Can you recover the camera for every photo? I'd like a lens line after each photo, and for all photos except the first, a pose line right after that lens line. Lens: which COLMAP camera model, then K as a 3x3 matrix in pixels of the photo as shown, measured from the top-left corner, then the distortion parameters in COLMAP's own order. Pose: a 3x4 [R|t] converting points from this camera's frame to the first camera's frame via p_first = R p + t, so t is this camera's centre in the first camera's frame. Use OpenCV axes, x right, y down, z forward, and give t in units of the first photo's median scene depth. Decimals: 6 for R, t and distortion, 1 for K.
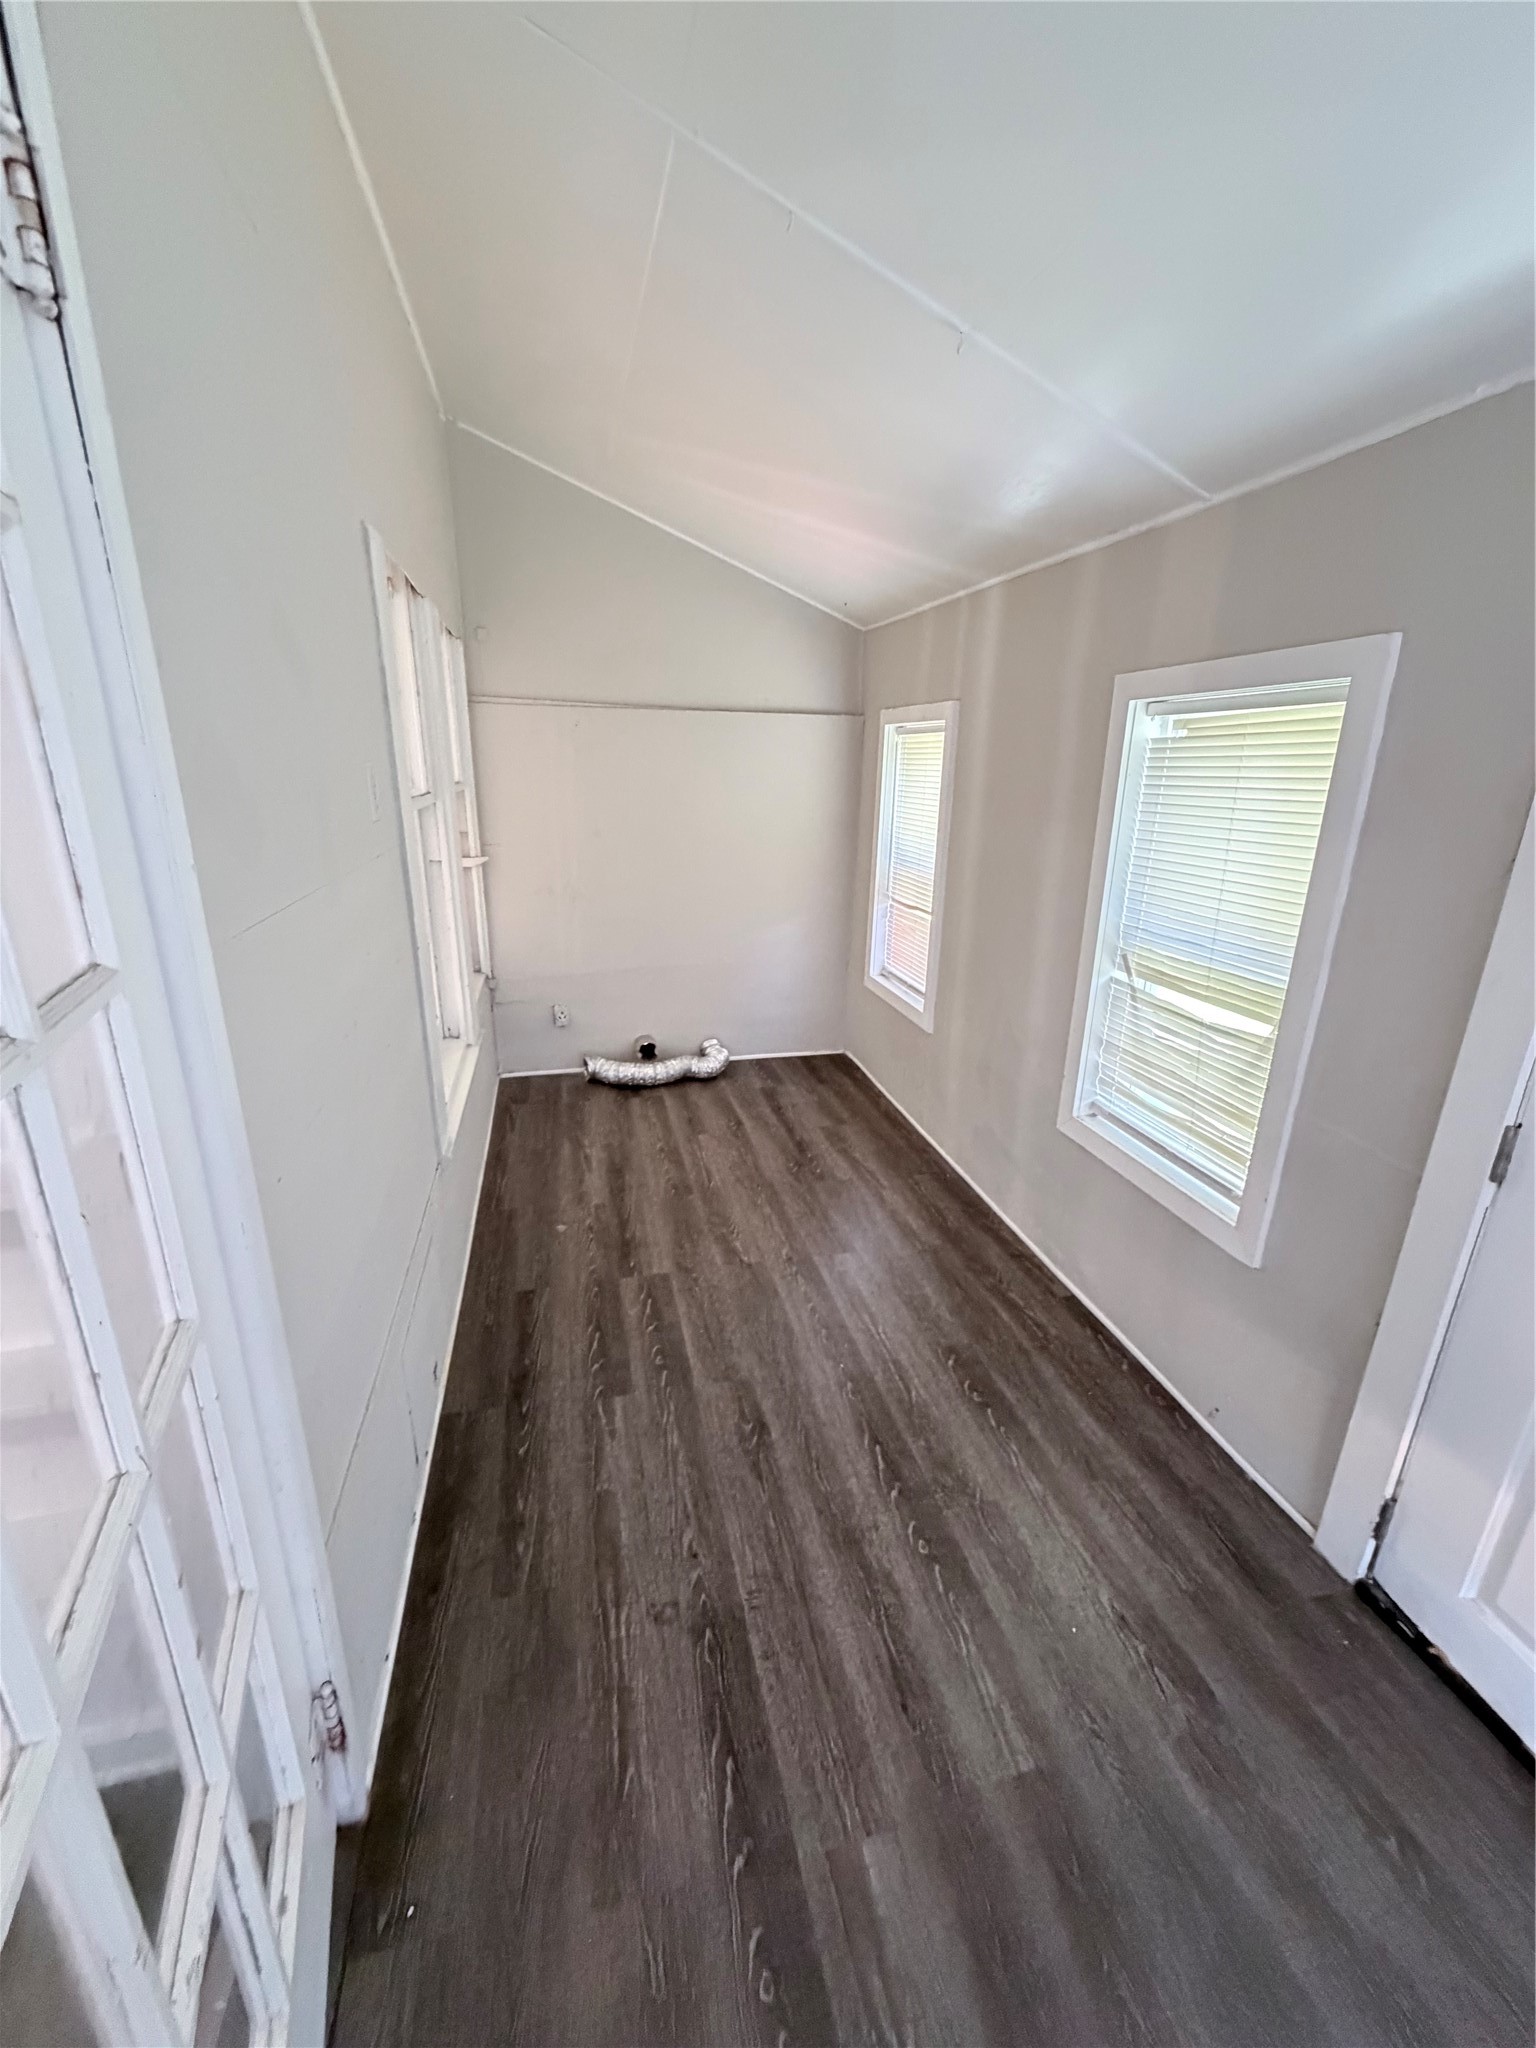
lens RADIAL K [[816.8, 0, 770.1], [0, 816.8, 1015.0], [0, 0, 1]] dist [-0.003217, -0.000489]
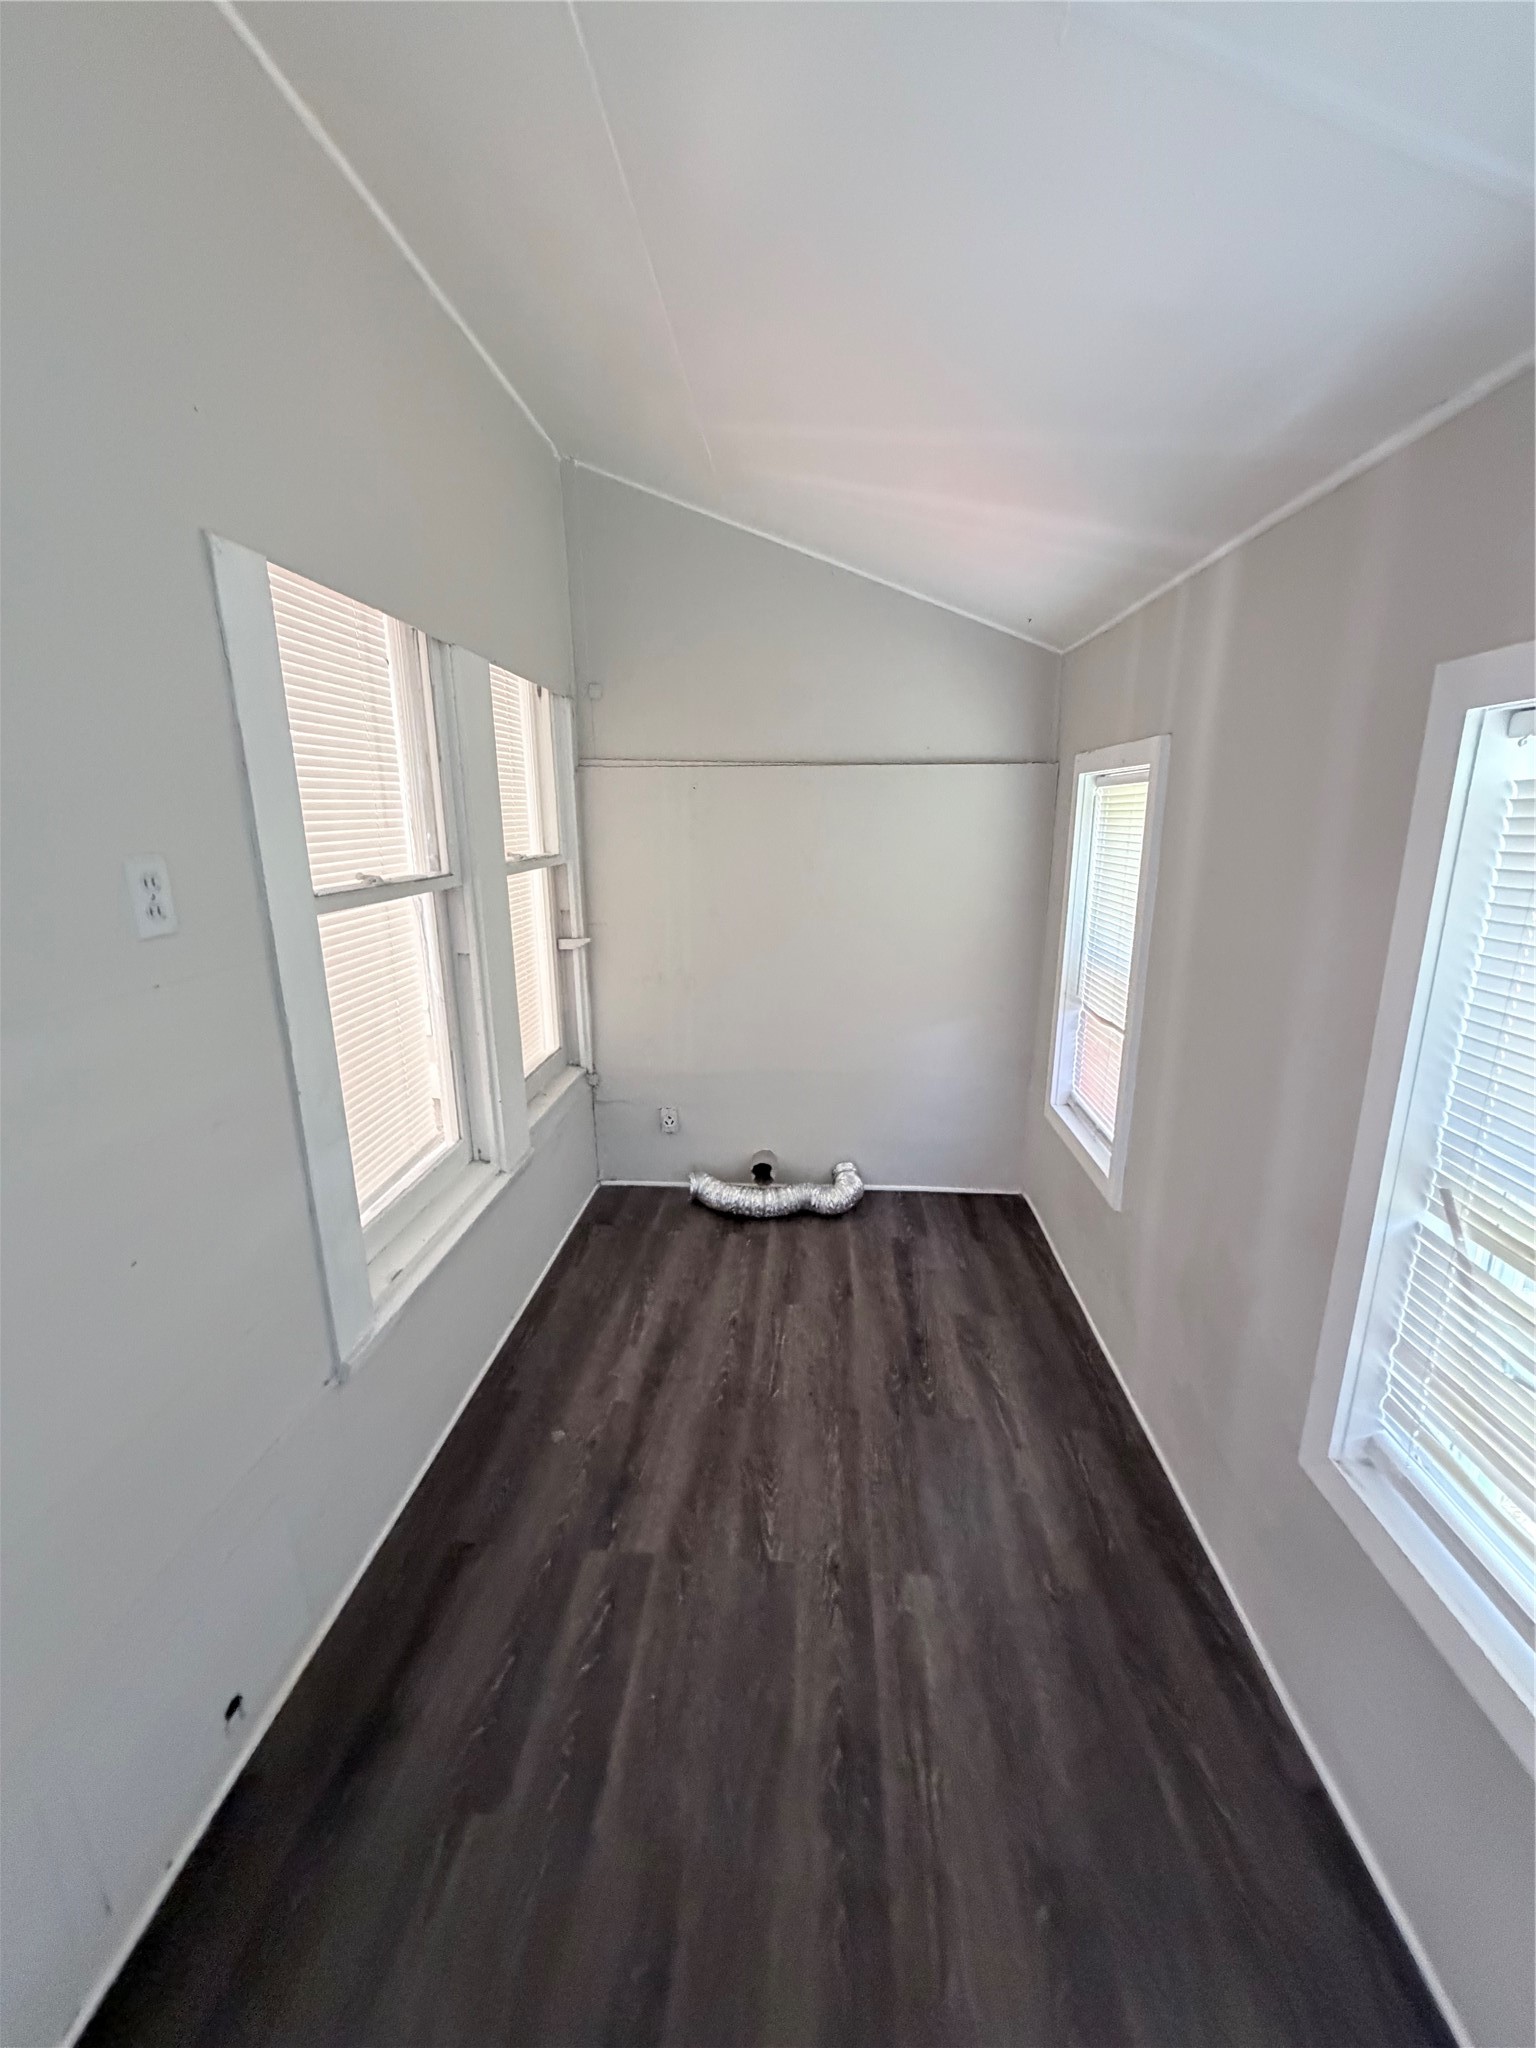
lens RADIAL K [[816.8, 0, 770.1], [0, 816.8, 1015.0], [0, 0, 1]] dist [-0.003217, -0.000489]
pose [[0.952841, 0.050802, -0.299187, 0.114551], [-0.070113, 0.996068, -0.054160, -0.083649], [0.295259, 0.072582, 0.952656, 0.244430]]
